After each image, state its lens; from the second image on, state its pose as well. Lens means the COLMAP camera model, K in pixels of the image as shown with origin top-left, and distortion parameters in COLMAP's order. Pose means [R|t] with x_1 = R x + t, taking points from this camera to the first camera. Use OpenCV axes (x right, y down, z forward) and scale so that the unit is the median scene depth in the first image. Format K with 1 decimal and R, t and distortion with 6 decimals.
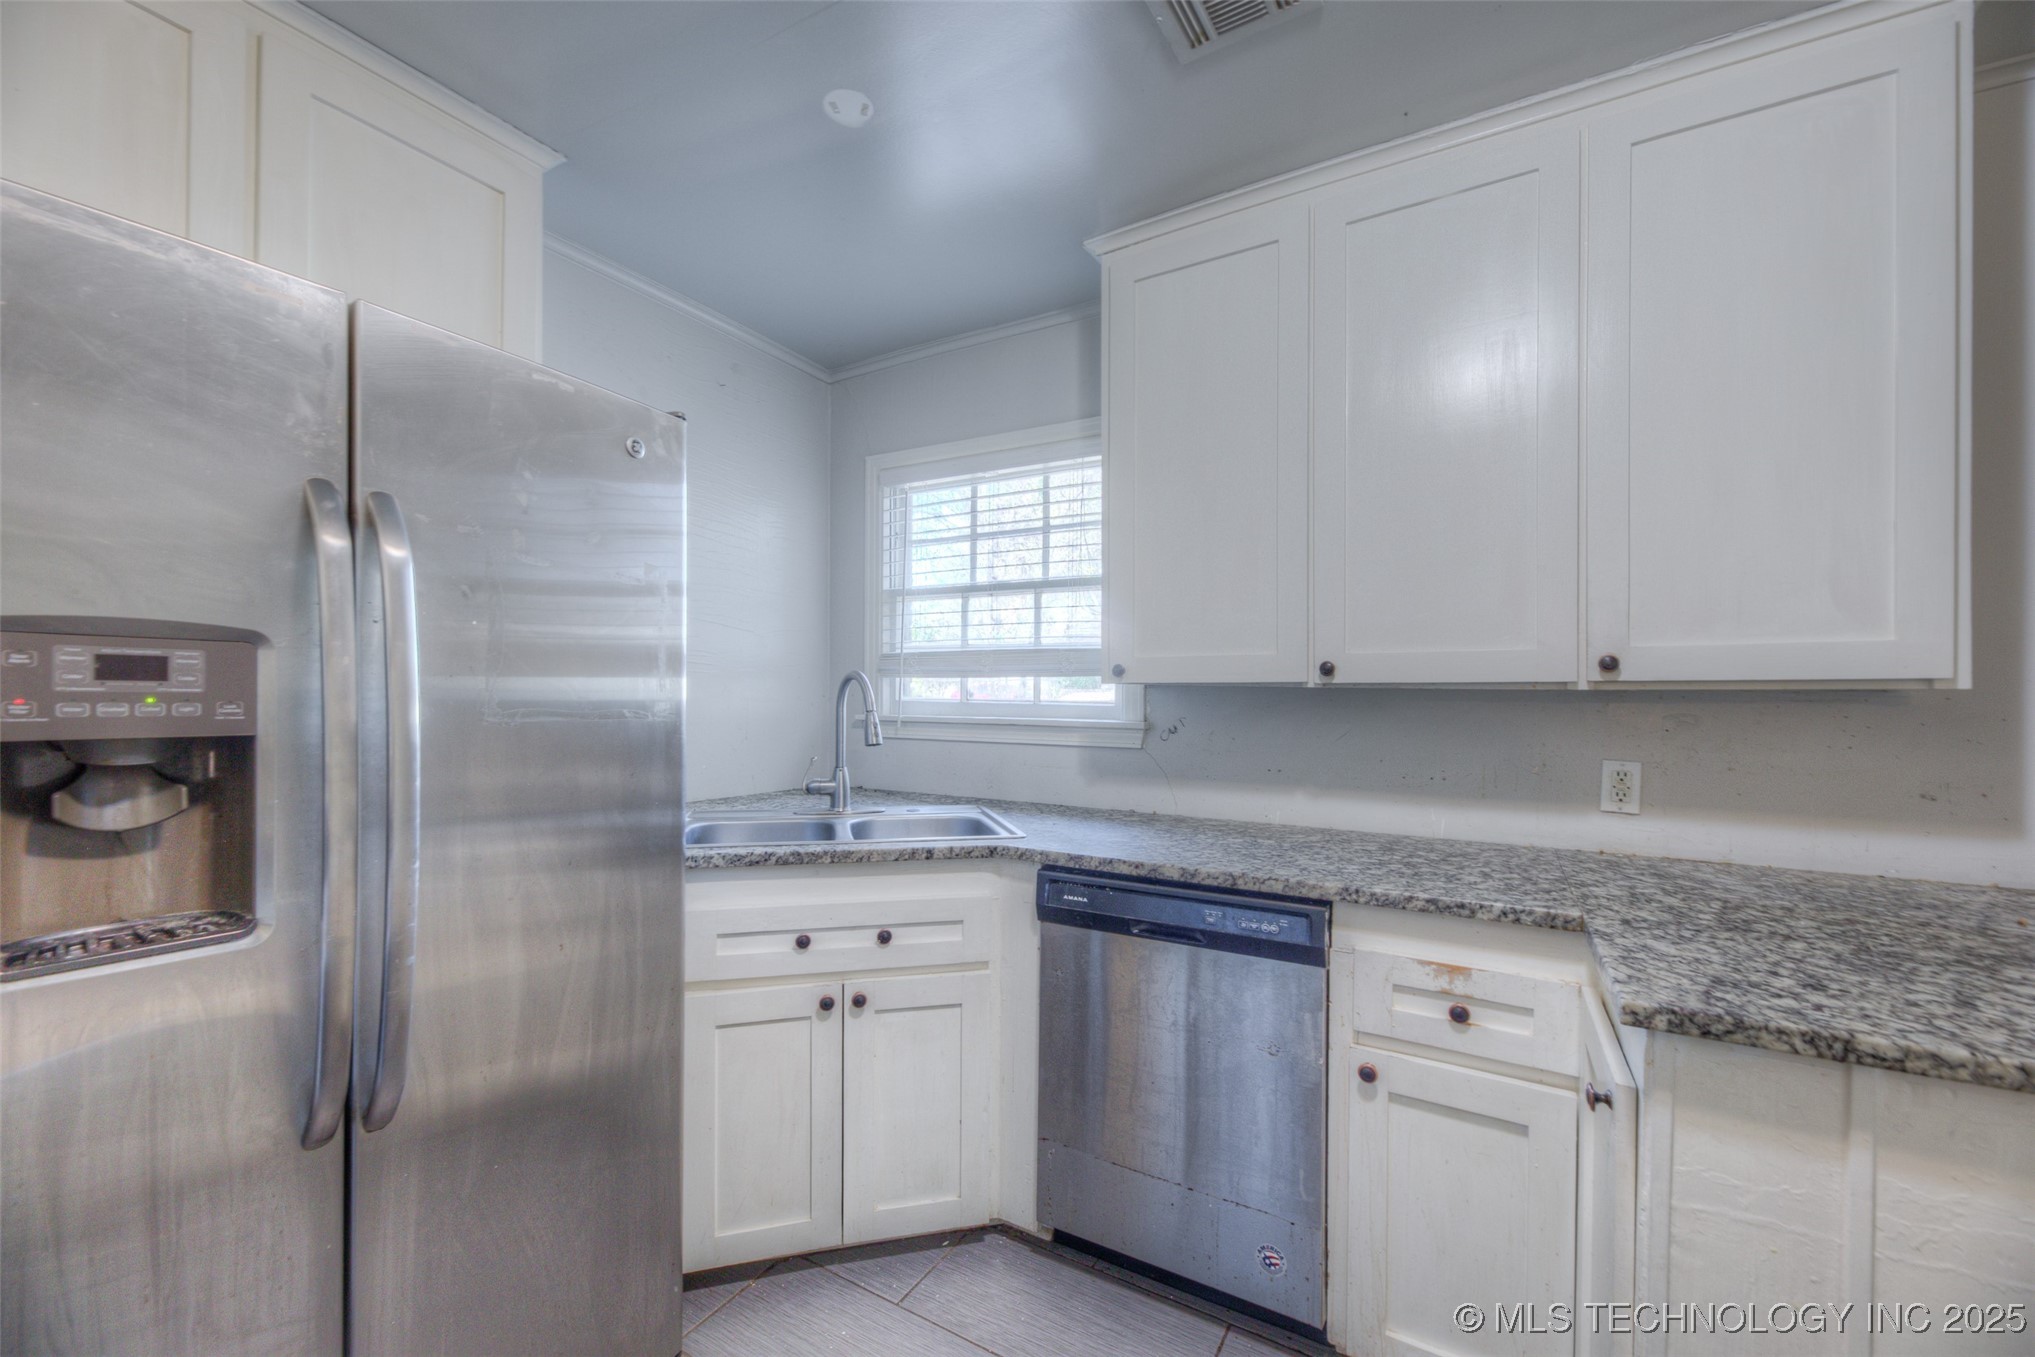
lens RADIAL K [[819.0, 0, 1018.1], [0, 819.0, 693.8], [0, 0, 1]] dist [0.007140, -0.001781]
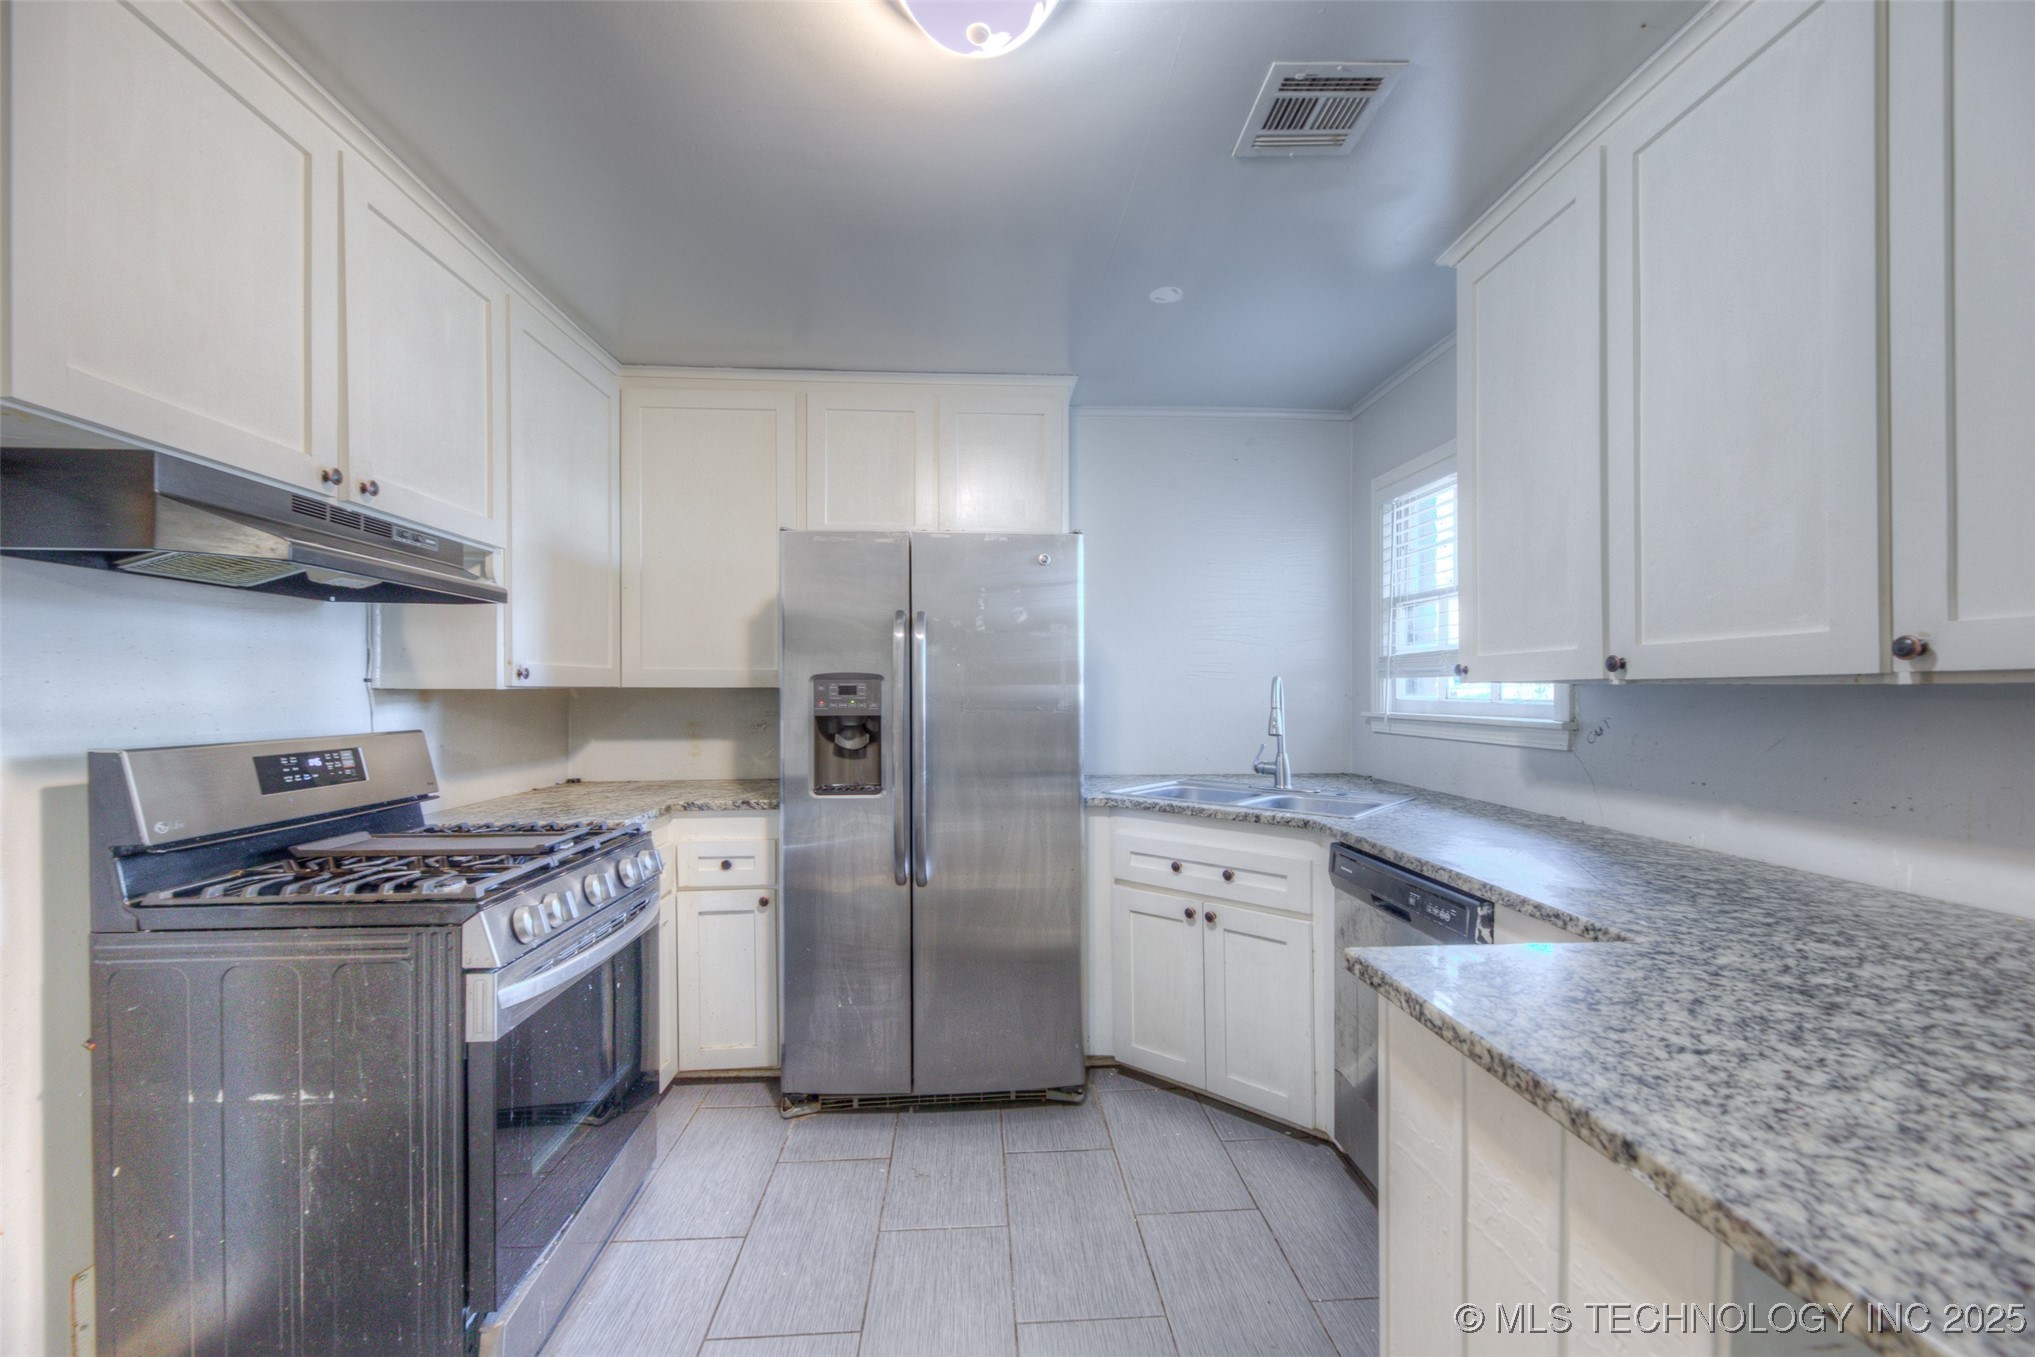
lens RADIAL K [[819.0, 0, 1005.4], [0, 819.0, 697.8], [0, 0, 1]] dist [0.007140, -0.001781]
pose [[0.549276, -0.003885, -0.835632, 0.767526], [0.011226, 0.999933, 0.002730, -0.003506], [0.835566, -0.010880, 0.549283, -0.041409]]
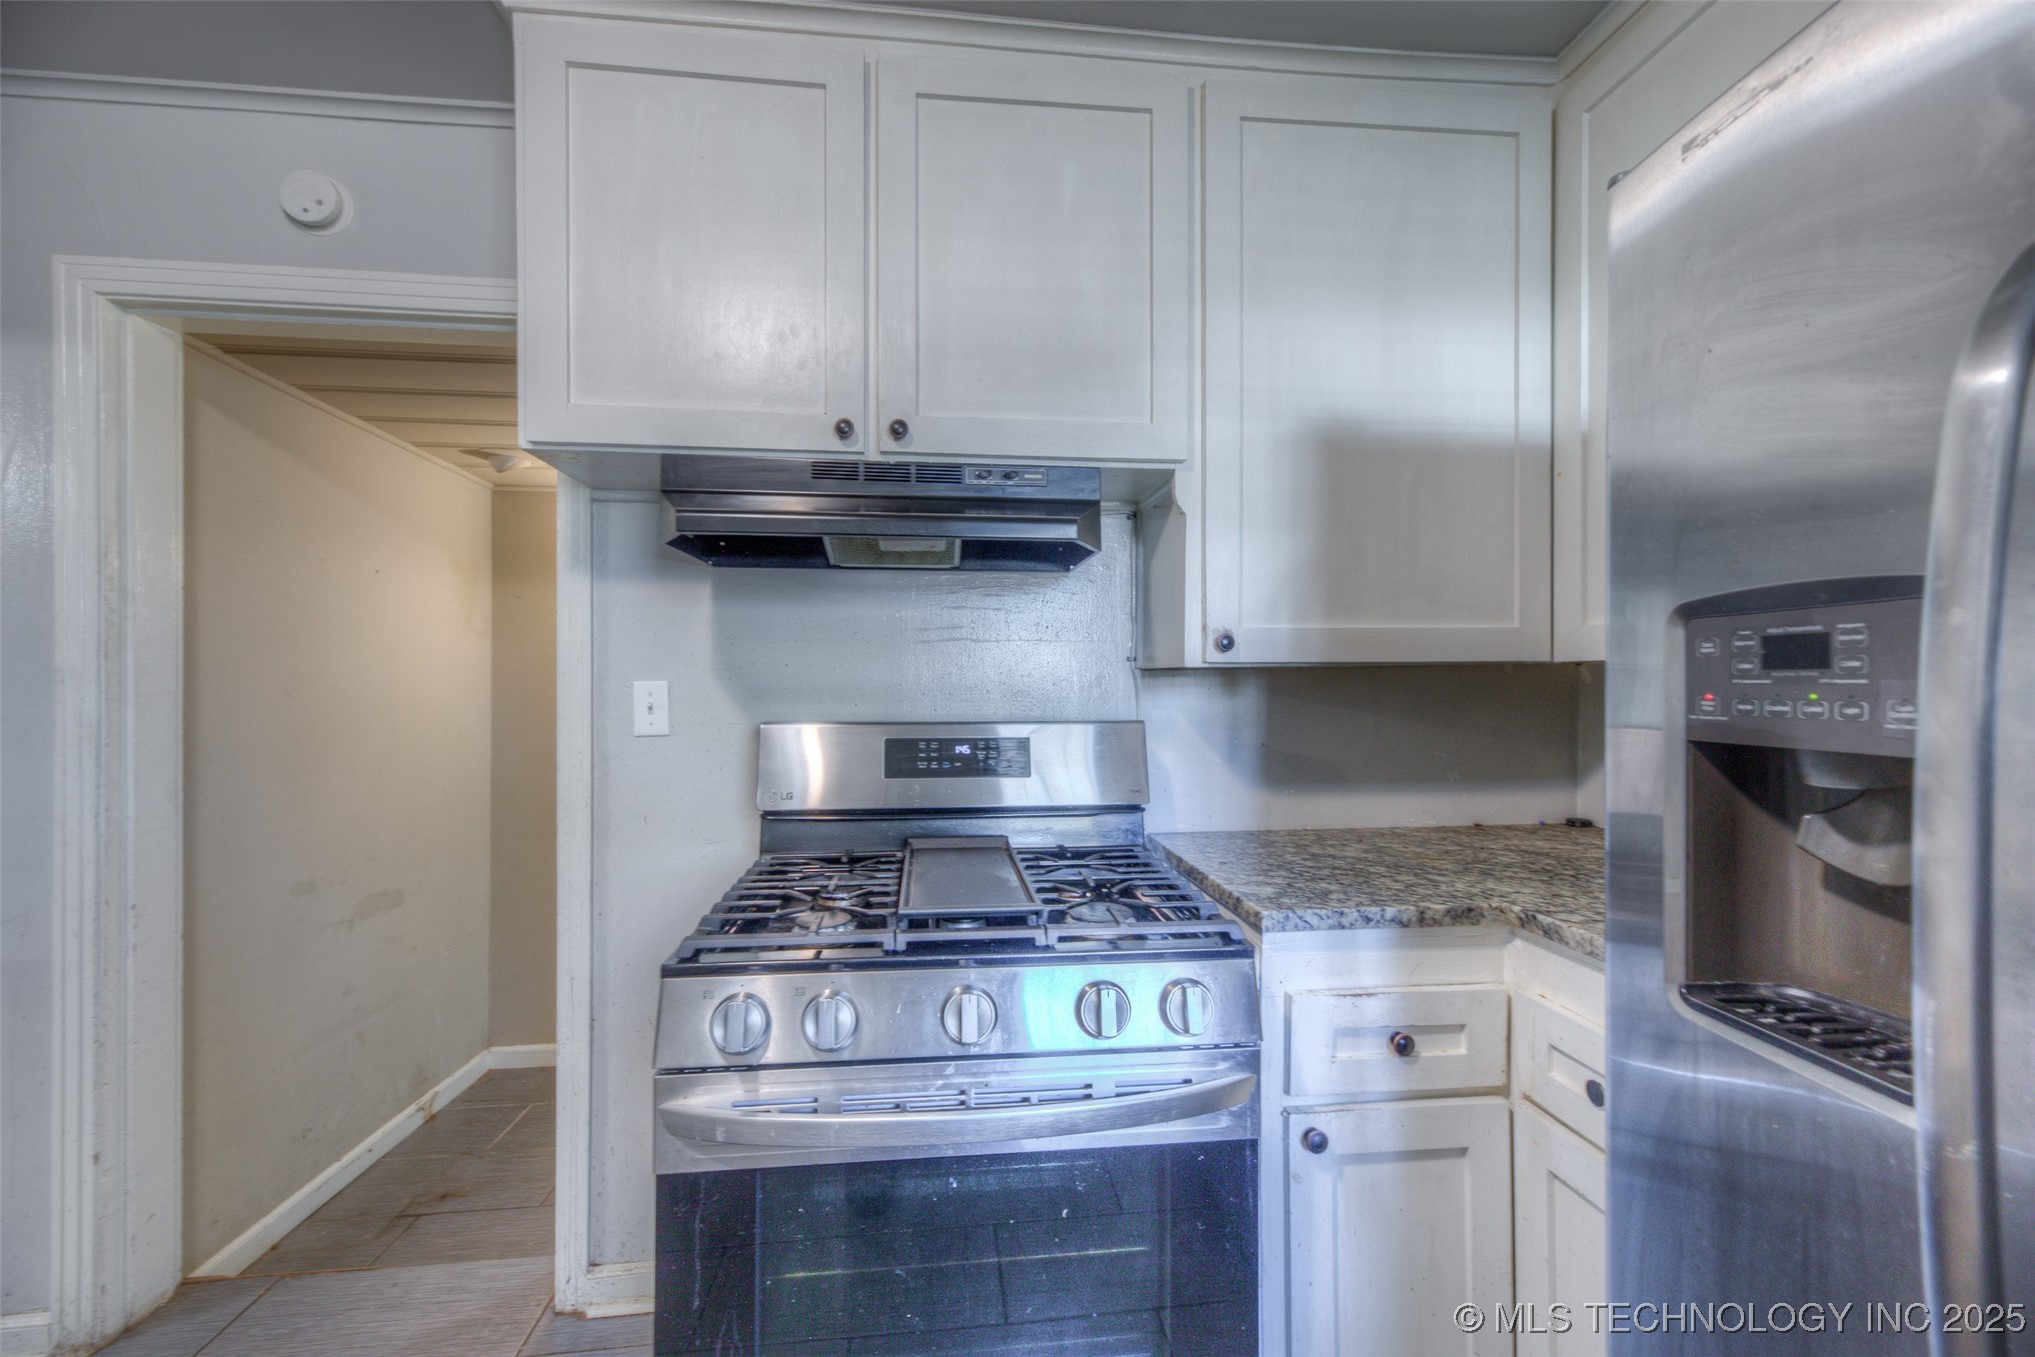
lens RADIAL K [[819.0, 0, 983.2], [0, 819.0, 678.6], [0, 0, 1]] dist [0.007140, -0.001781]
pose [[-0.800694, -0.008817, -0.599008, -0.036252], [-0.001551, 0.999919, -0.012645, 0.001202], [0.599071, -0.009196, -0.800643, 0.570822]]
